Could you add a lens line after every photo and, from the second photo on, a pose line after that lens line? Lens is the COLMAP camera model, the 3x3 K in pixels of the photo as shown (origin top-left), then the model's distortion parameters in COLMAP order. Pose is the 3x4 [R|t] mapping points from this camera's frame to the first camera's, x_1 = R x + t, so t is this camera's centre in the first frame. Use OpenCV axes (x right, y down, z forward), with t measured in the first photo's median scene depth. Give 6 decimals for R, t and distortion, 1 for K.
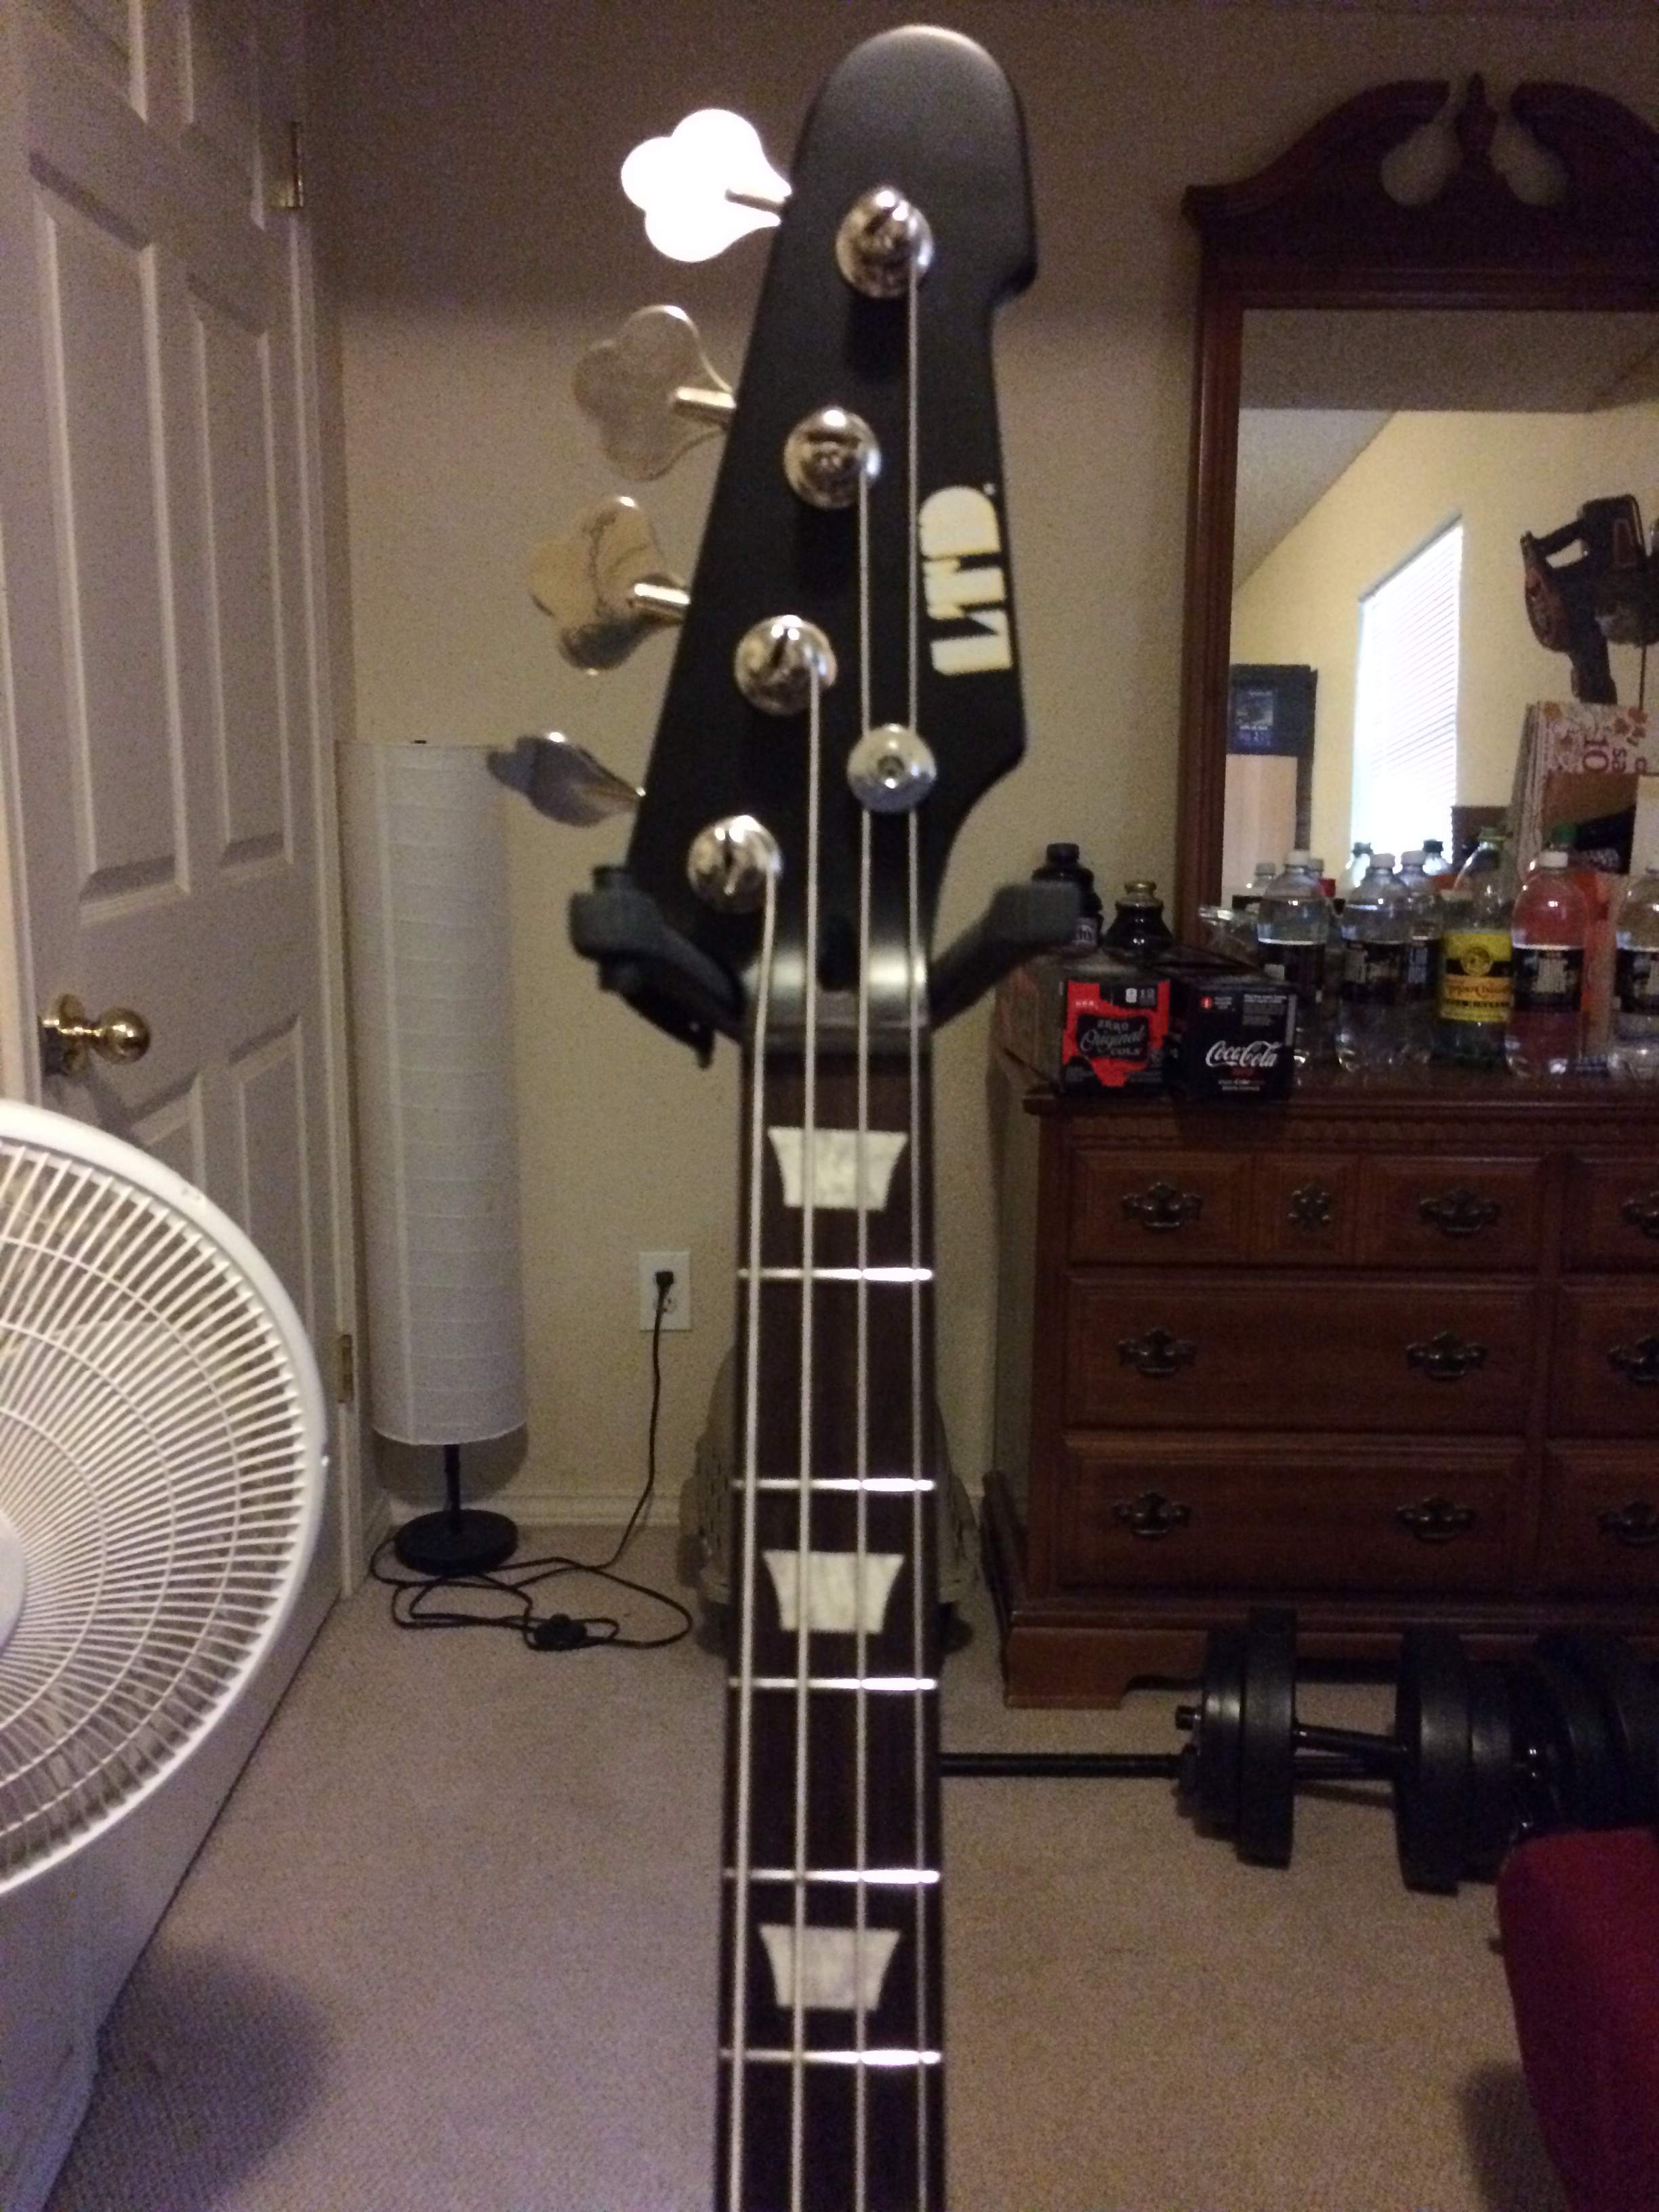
lens RADIAL K [[1995.5, 0, 824.8], [0, 1995.5, 1101.0], [0, 0, 1]] dist [0.081275, -0.121505]
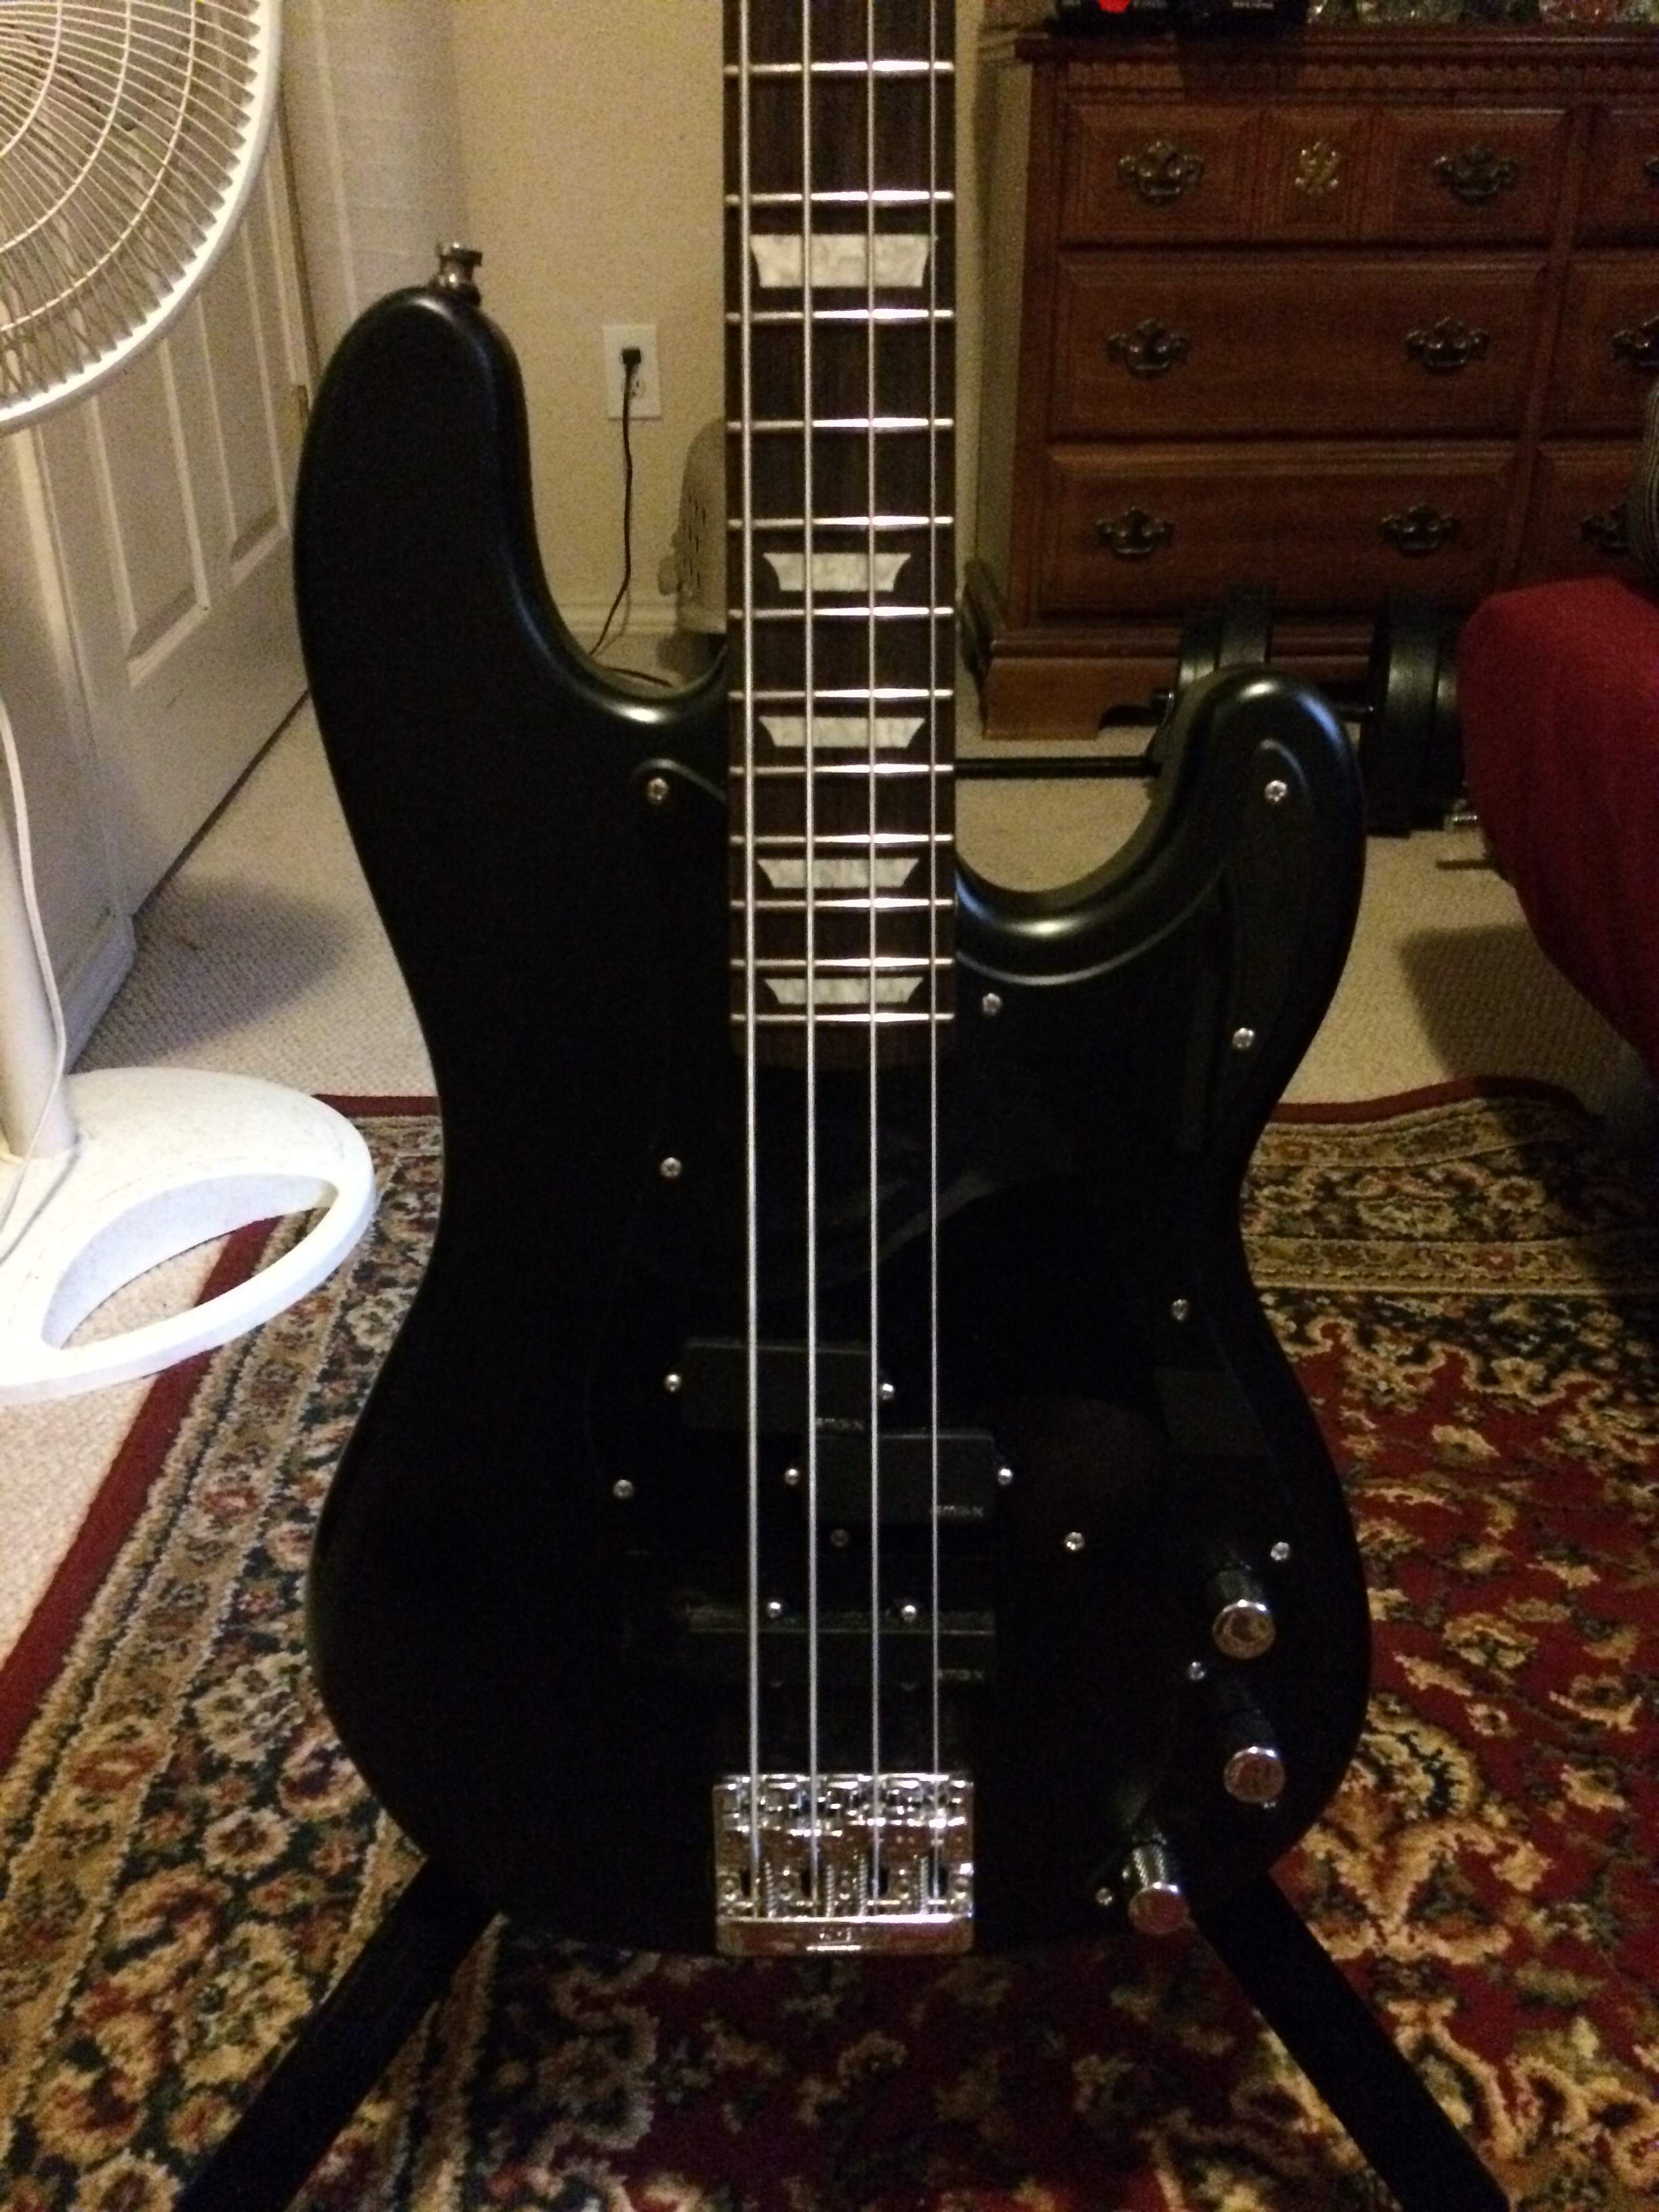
lens RADIAL K [[1995.5, 0, 827.4], [0, 1995.5, 1105.8], [0, 0, 1]] dist [0.081275, -0.121505]
pose [[0.999708, -0.021647, 0.010734, -0.006338], [0.016842, 0.942837, 0.332828, 0.143827], [-0.017325, -0.332551, 0.942926, -0.030763]]
